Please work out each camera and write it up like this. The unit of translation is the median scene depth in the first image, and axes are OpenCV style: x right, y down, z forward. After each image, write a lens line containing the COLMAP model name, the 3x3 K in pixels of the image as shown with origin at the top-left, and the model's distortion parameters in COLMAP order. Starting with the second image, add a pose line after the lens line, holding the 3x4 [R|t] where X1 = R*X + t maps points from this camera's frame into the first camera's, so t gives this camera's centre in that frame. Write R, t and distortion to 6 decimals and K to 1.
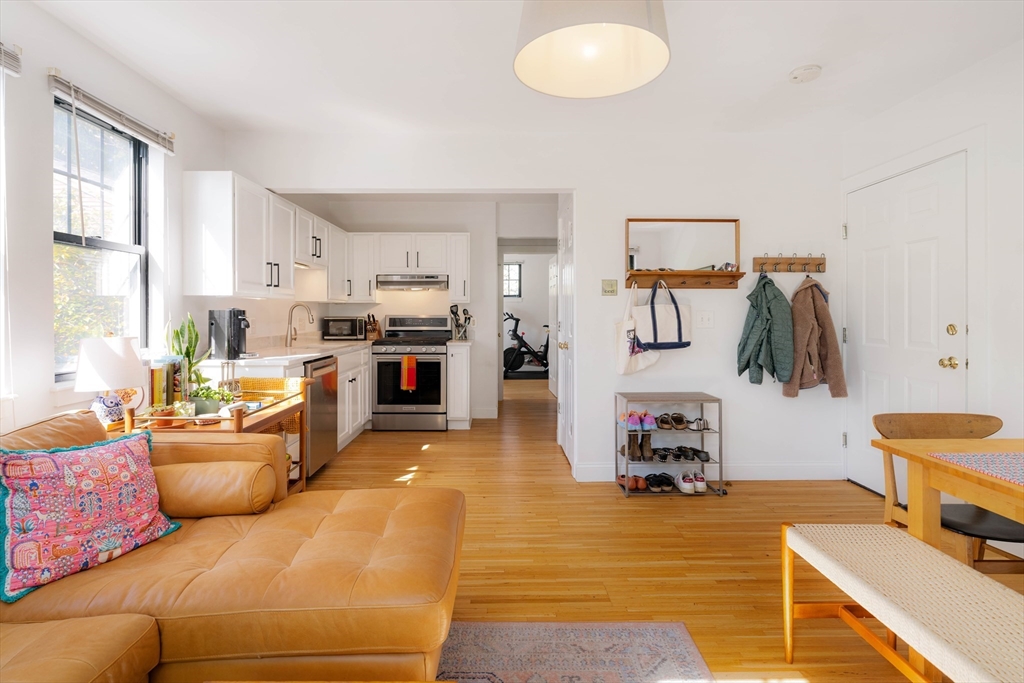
lens RADIAL K [[461.0, 0, 512.0], [0, 461.0, 341.5], [0, 0, 1]] dist [-0.010199, 0.000290]
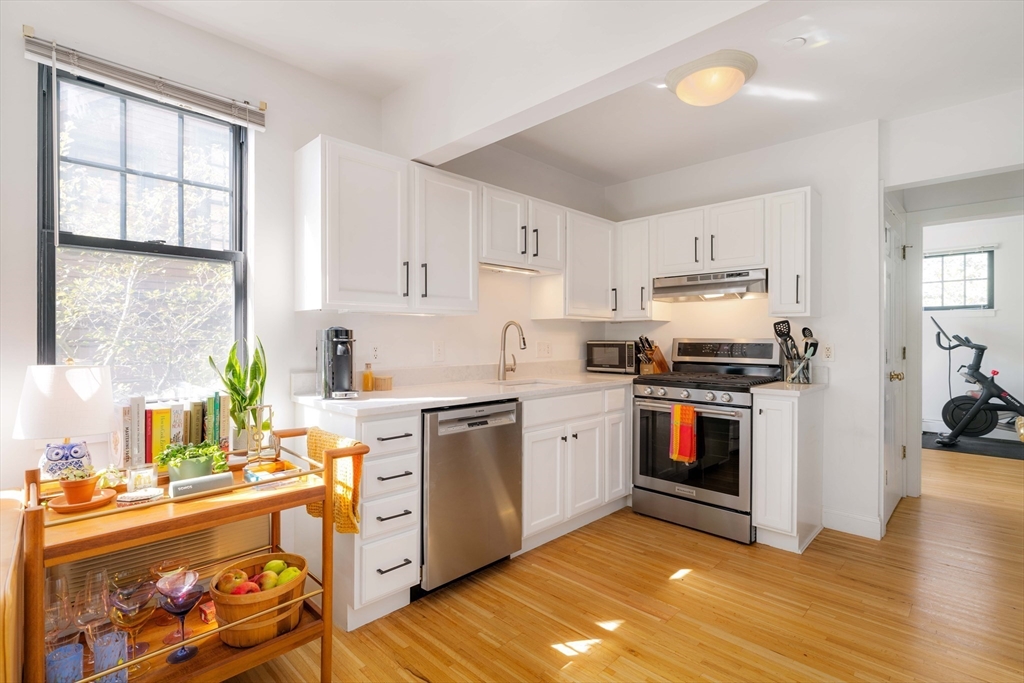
lens RADIAL K [[498.3, 0, 512.0], [0, 498.3, 341.5], [0, 0, 1]] dist [-0.003752, -0.000283]
pose [[0.708105, 0.006205, -0.706080, 0.073601], [-0.043441, 0.998450, -0.034791, -0.018488], [0.704769, 0.055309, 0.707277, 0.344895]]
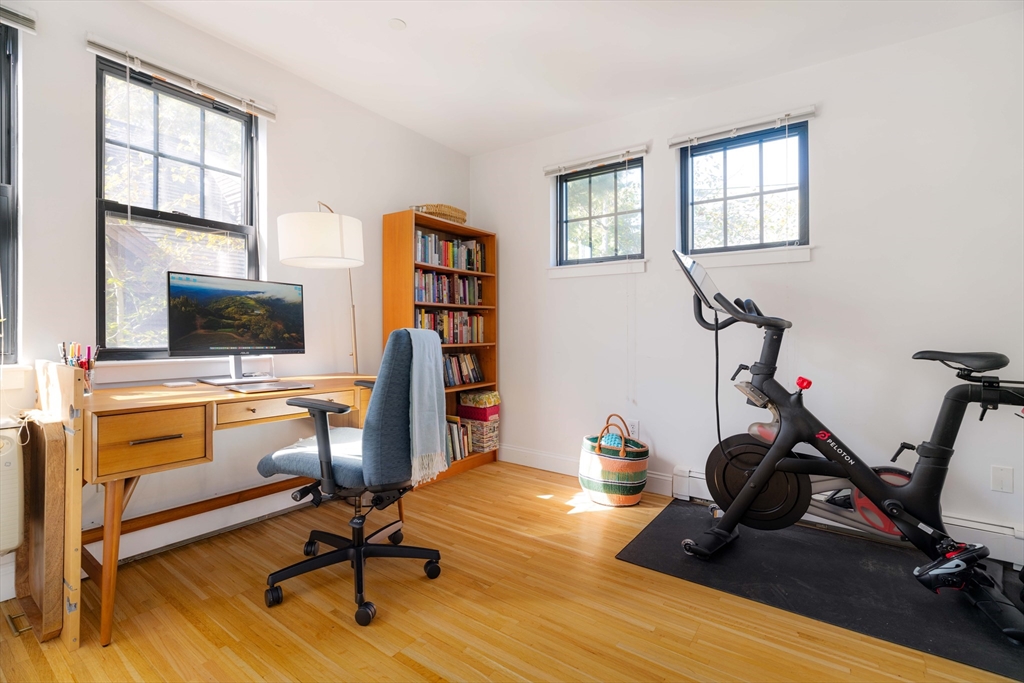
lens RADIAL K [[461.0, 0, 512.0], [0, 461.0, 341.5], [0, 0, 1]] dist [-0.010199, 0.000290]
pose [[0.798528, 0.000814, -0.601957, 0.099391], [-0.027172, 0.999029, -0.034693, -0.055777], [0.601344, 0.044060, 0.797774, 1.551991]]
